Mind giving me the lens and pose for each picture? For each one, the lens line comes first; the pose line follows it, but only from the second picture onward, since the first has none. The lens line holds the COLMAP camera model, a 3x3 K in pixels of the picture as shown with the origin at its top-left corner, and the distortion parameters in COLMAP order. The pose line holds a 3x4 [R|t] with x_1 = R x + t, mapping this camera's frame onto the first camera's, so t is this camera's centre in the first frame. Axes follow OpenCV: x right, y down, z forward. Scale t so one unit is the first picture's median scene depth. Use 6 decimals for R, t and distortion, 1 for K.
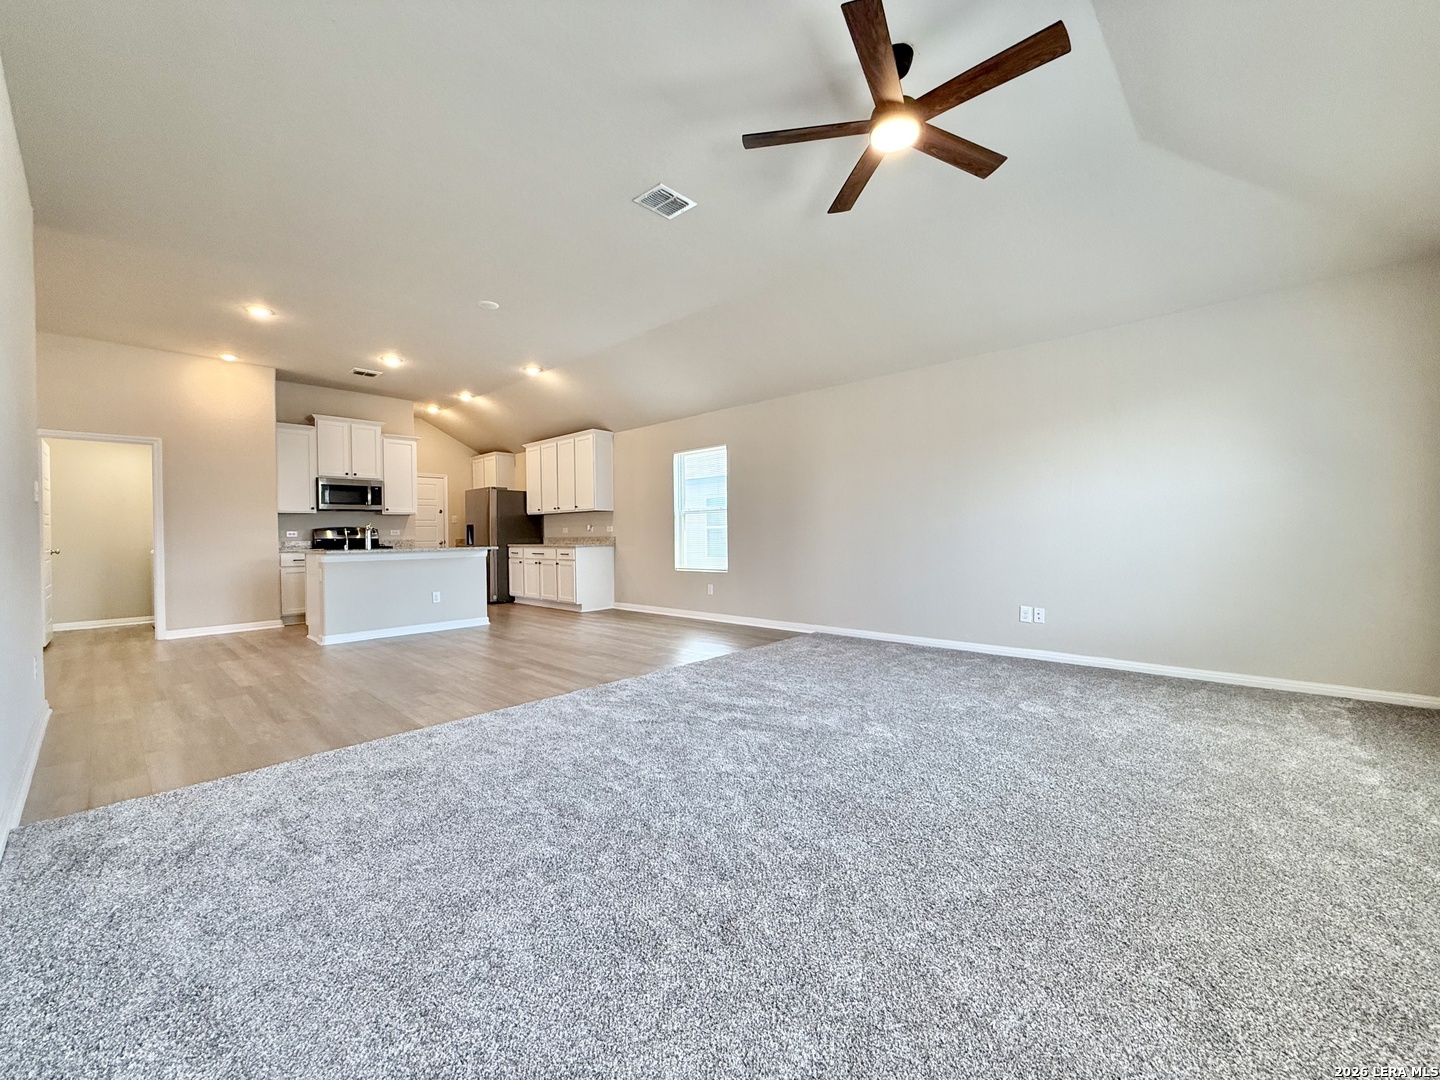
lens RADIAL K [[576.8, 0, 716.9], [0, 576.8, 537.7], [0, 0, 1]] dist [0.001624, -0.000018]
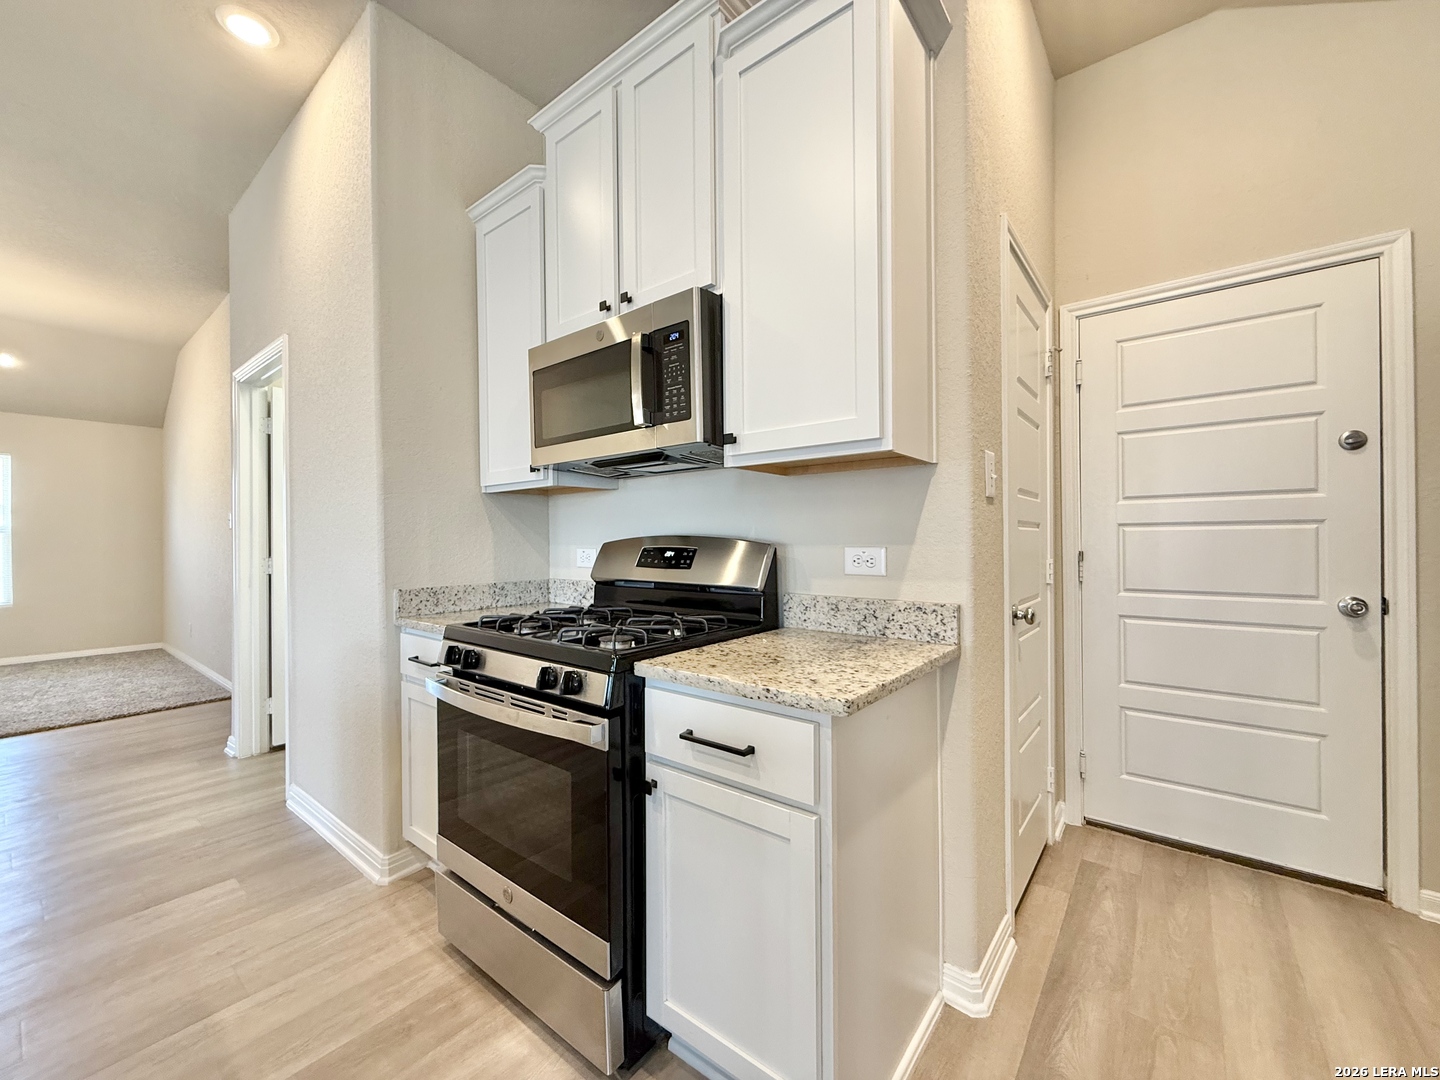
lens RADIAL K [[576.8, 0, 716.9], [0, 576.8, 537.7], [0, 0, 1]] dist [0.001624, -0.000018]
pose [[0.079481, 0.009001, -0.996796, -0.400431], [-0.002760, 0.999957, 0.008810, -0.019736], [0.996833, 0.002051, 0.079502, 1.013656]]
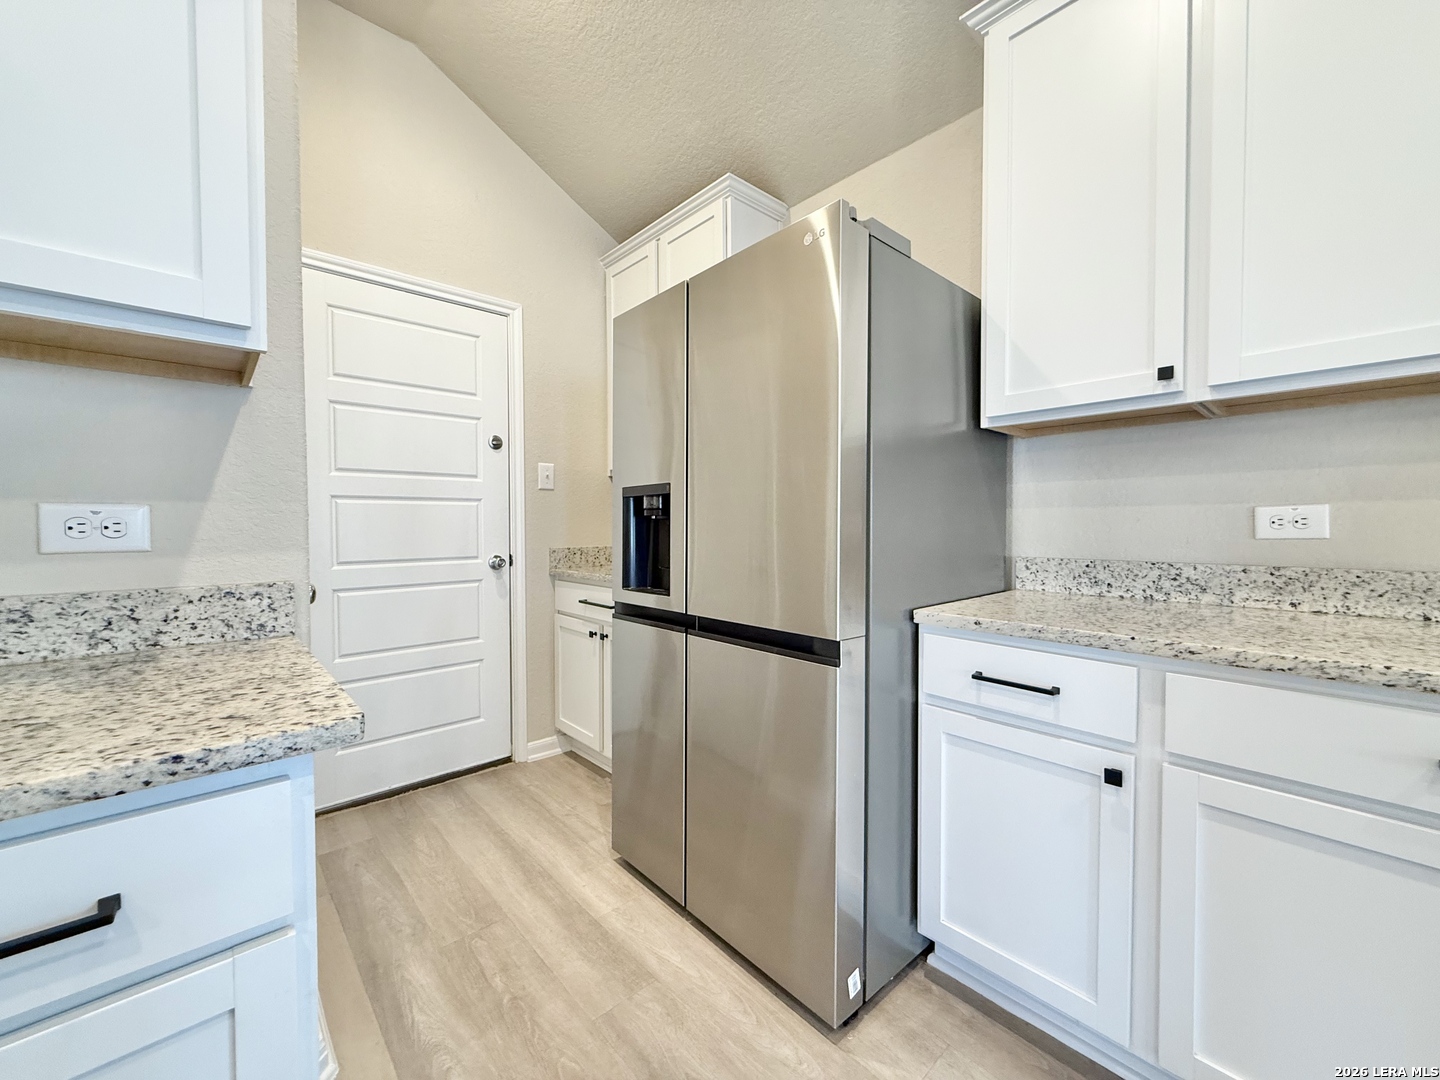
lens RADIAL K [[576.8, 0, 716.9], [0, 576.8, 537.7], [0, 0, 1]] dist [0.001624, -0.000018]
pose [[0.996578, 0.011694, -0.081829, -0.464524], [-0.010274, 0.999790, 0.017758, -0.010994], [0.082020, -0.016856, 0.996488, 0.973652]]
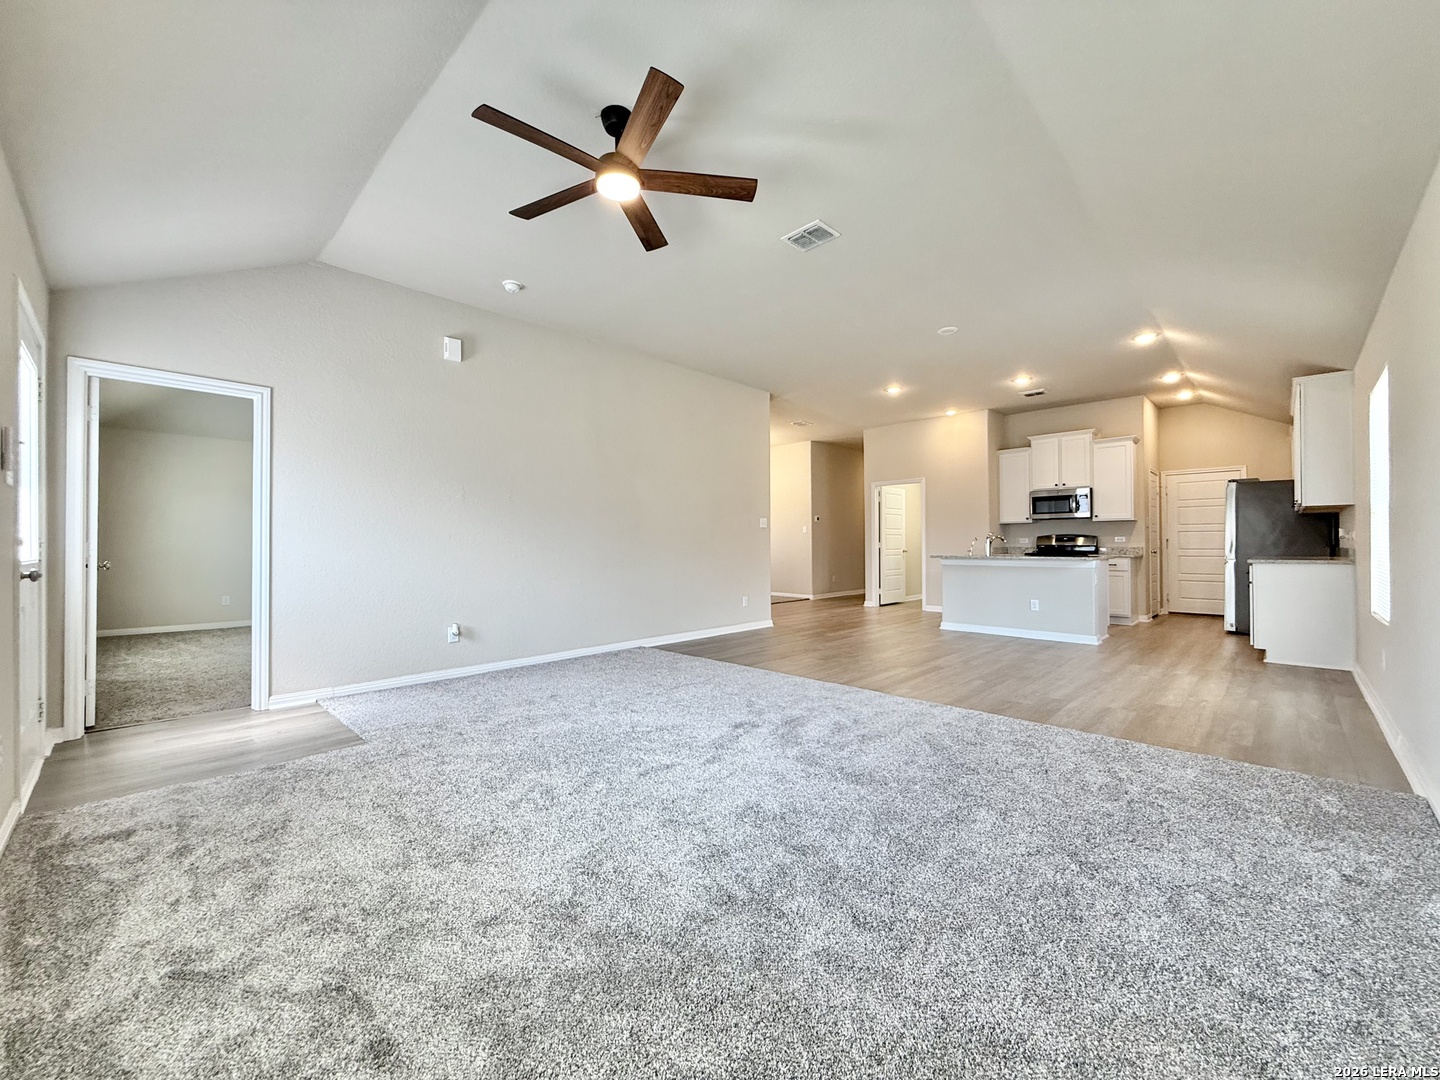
lens RADIAL K [[573.7, 0, 717.6], [0, 573.7, 538.3], [0, 0, 1]] dist [0.001354, -0.000637]
pose [[-0.025477, 0.002595, -0.999672, 0.438485], [-0.005072, 0.999983, 0.002725, -0.010944], [0.999663, 0.005140, -0.025463, 0.391476]]
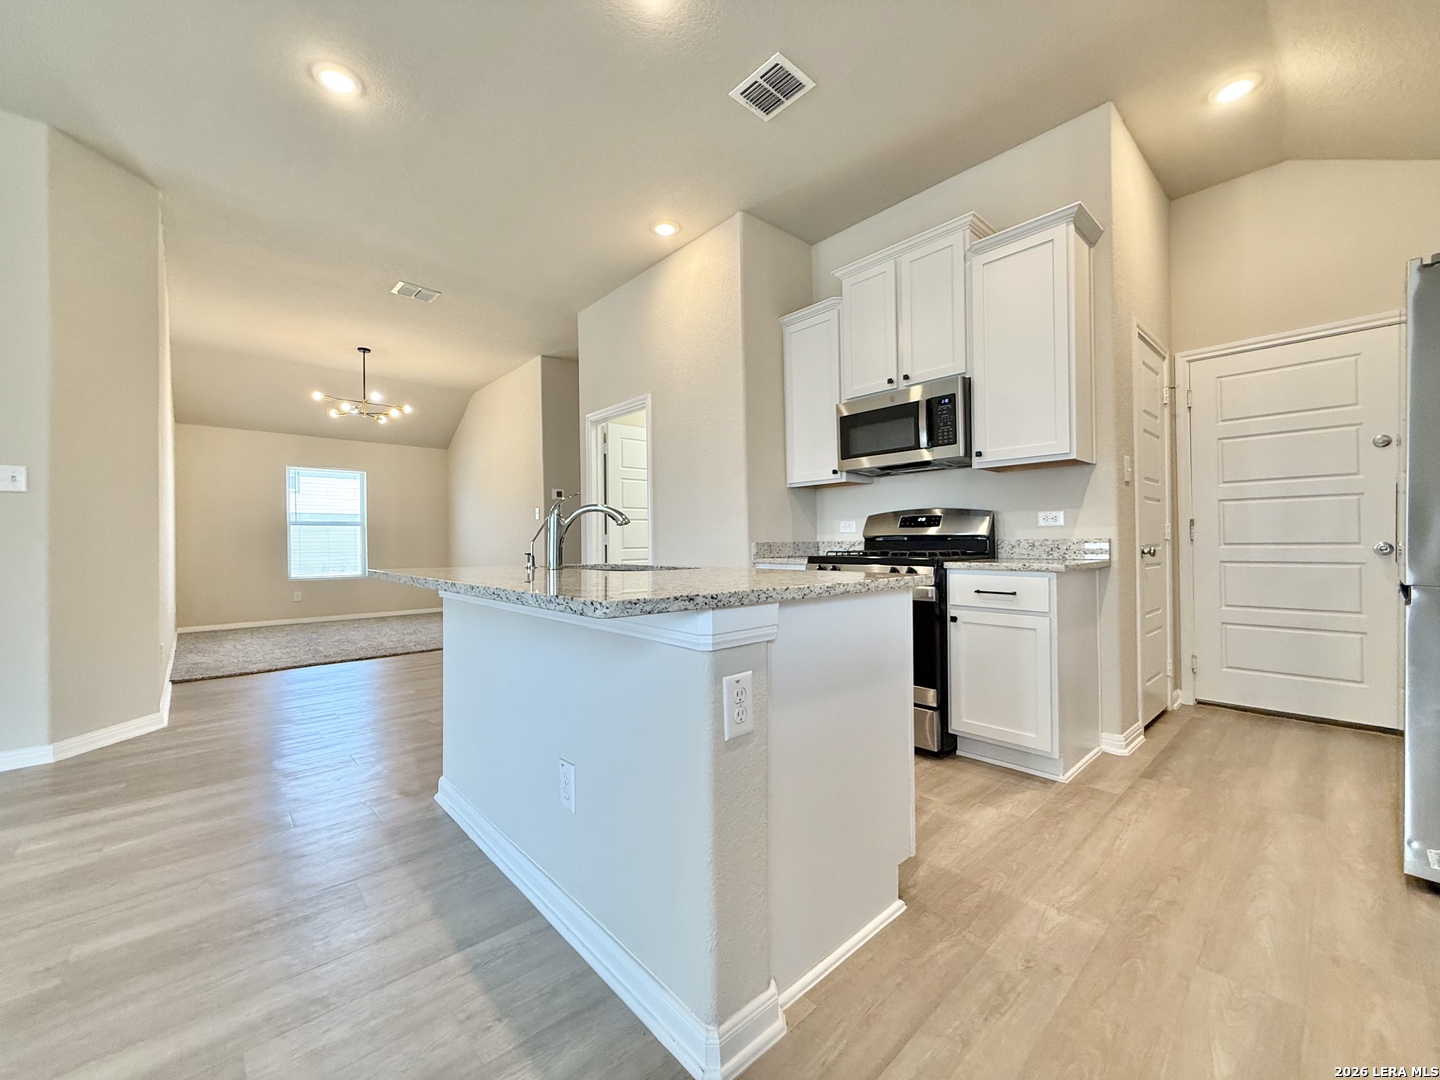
lens RADIAL K [[576.8, 0, 716.9], [0, 576.8, 537.7], [0, 0, 1]] dist [0.001624, -0.000018]
pose [[-0.079776, 0.007538, -0.996784, -0.210999], [0.003761, 0.999967, 0.007261, -0.000675], [0.996806, -0.003169, -0.079802, 0.896400]]
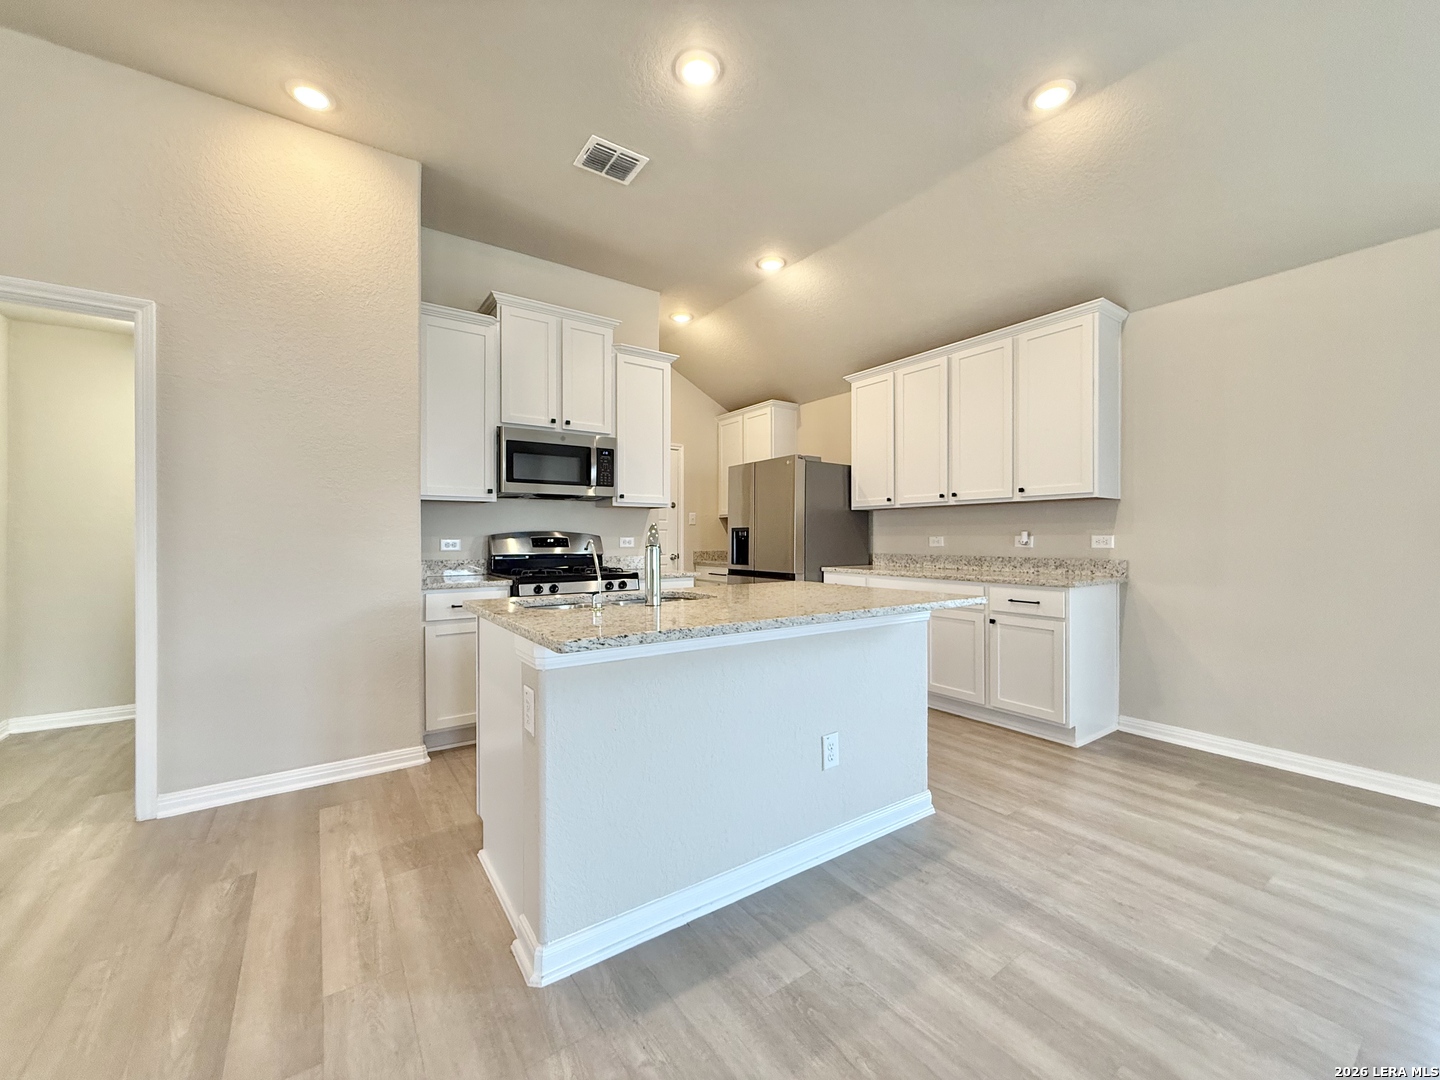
lens RADIAL K [[576.8, 0, 716.9], [0, 576.8, 537.7], [0, 0, 1]] dist [0.001624, -0.000018]
pose [[0.978217, 0.012532, -0.207209, -0.401259], [-0.013574, 0.999901, -0.003606, -0.013202], [0.207143, 0.006340, 0.978290, 0.551379]]
